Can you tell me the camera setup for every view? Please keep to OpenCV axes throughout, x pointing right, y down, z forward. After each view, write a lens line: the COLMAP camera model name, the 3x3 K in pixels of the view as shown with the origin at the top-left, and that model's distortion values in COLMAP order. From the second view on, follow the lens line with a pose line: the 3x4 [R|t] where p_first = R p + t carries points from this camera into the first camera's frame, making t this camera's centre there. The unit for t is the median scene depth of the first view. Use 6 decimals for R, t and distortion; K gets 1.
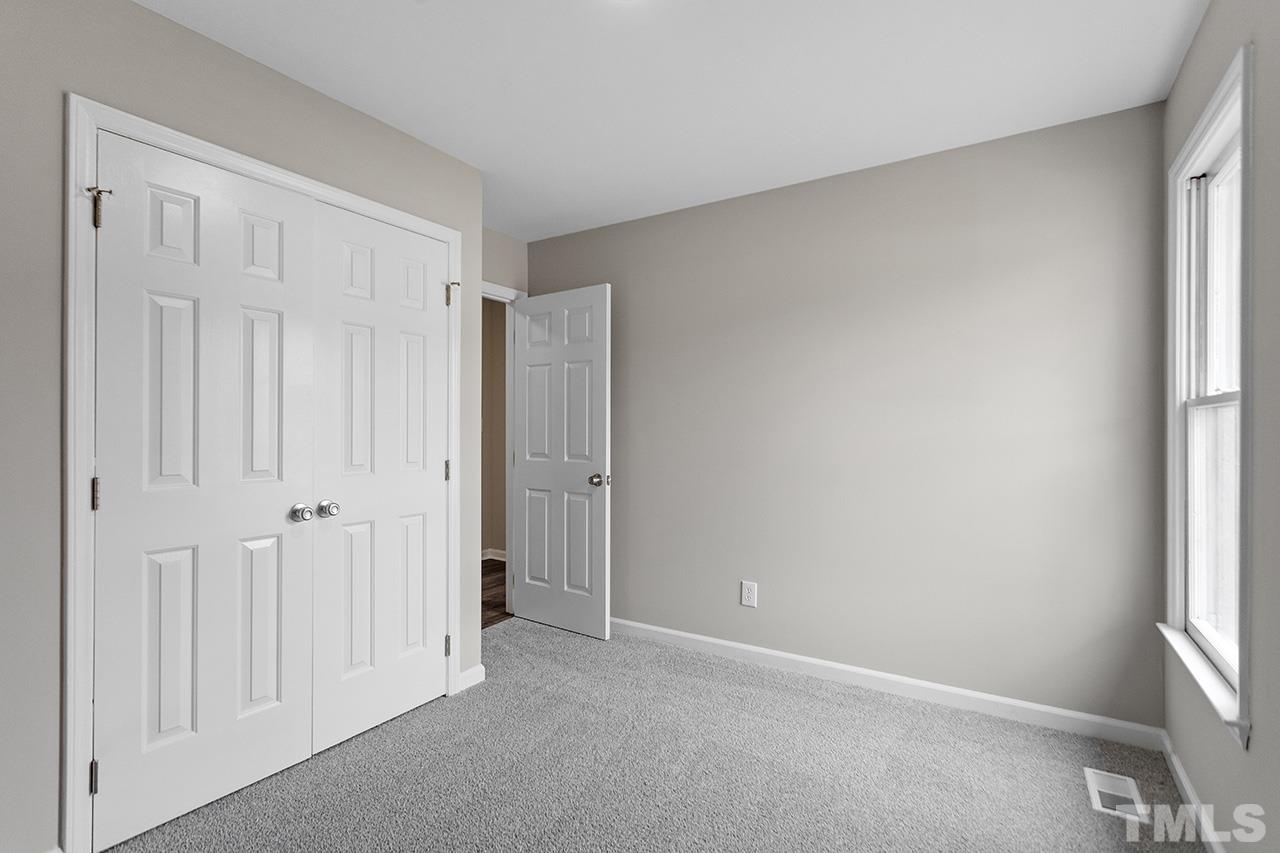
lens RADIAL K [[603.7, 0, 647.3], [0, 603.7, 429.2], [0, 0, 1]] dist [0.013161, 0.000893]
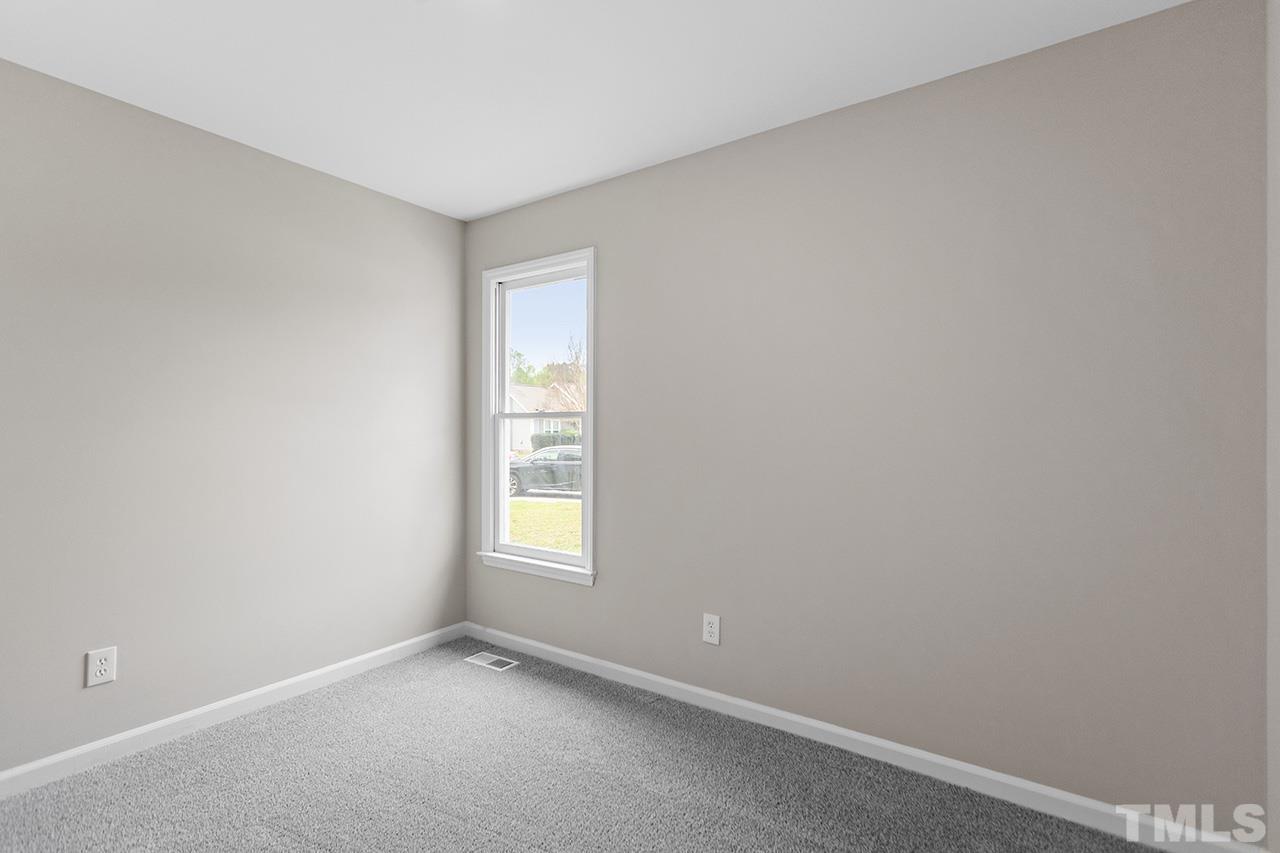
lens RADIAL K [[603.7, 0, 640.9], [0, 603.7, 427.1], [0, 0, 1]] dist [0.013161, 0.000893]
pose [[0.060623, 0.008640, 0.998123, -0.633070], [0.006501, 0.999938, -0.009051, 0.009660], [-0.998140, 0.007037, 0.060563, 0.423107]]
